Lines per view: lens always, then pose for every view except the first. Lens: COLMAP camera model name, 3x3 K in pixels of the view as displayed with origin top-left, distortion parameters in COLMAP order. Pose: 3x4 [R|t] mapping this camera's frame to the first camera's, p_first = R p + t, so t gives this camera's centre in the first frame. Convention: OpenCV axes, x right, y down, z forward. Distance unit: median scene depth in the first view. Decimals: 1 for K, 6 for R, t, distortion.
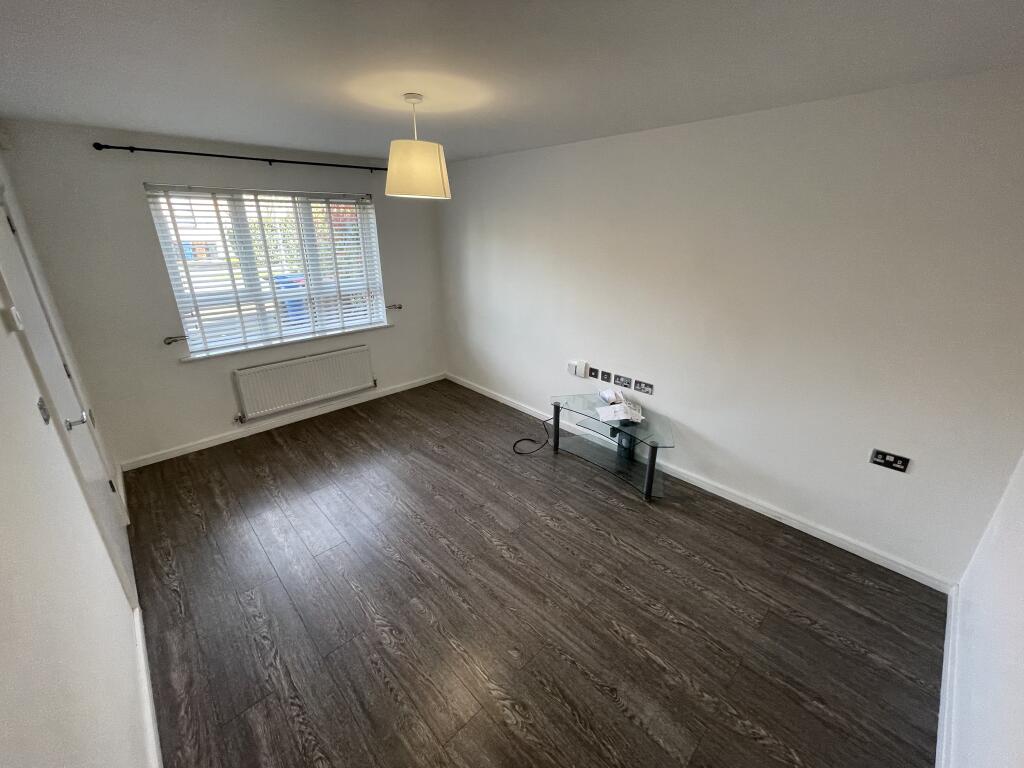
lens RADIAL K [[415.8, 0, 510.2], [0, 415.8, 381.2], [0, 0, 1]] dist [-0.001628, 0.000170]
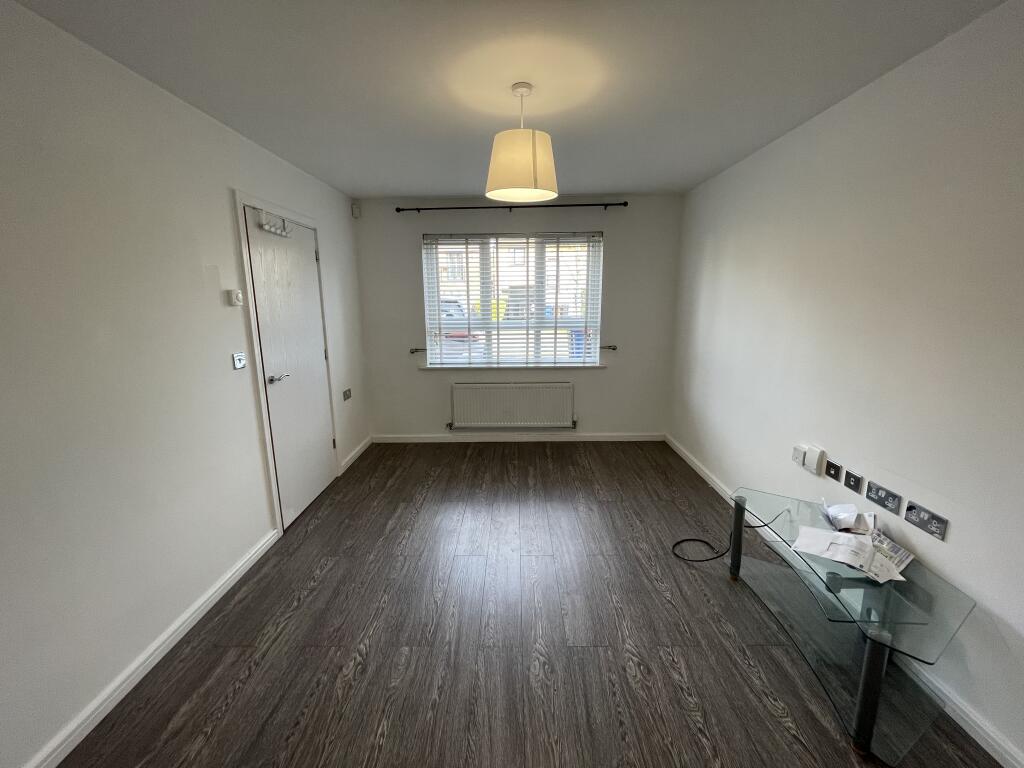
lens RADIAL K [[415.8, 0, 510.2], [0, 415.8, 381.2], [0, 0, 1]] dist [-0.001628, 0.000170]
pose [[0.714364, 0.131834, -0.687244, 0.263810], [-0.236890, 0.969668, -0.060227, 0.000961], [0.658458, 0.205825, 0.723926, 0.260225]]
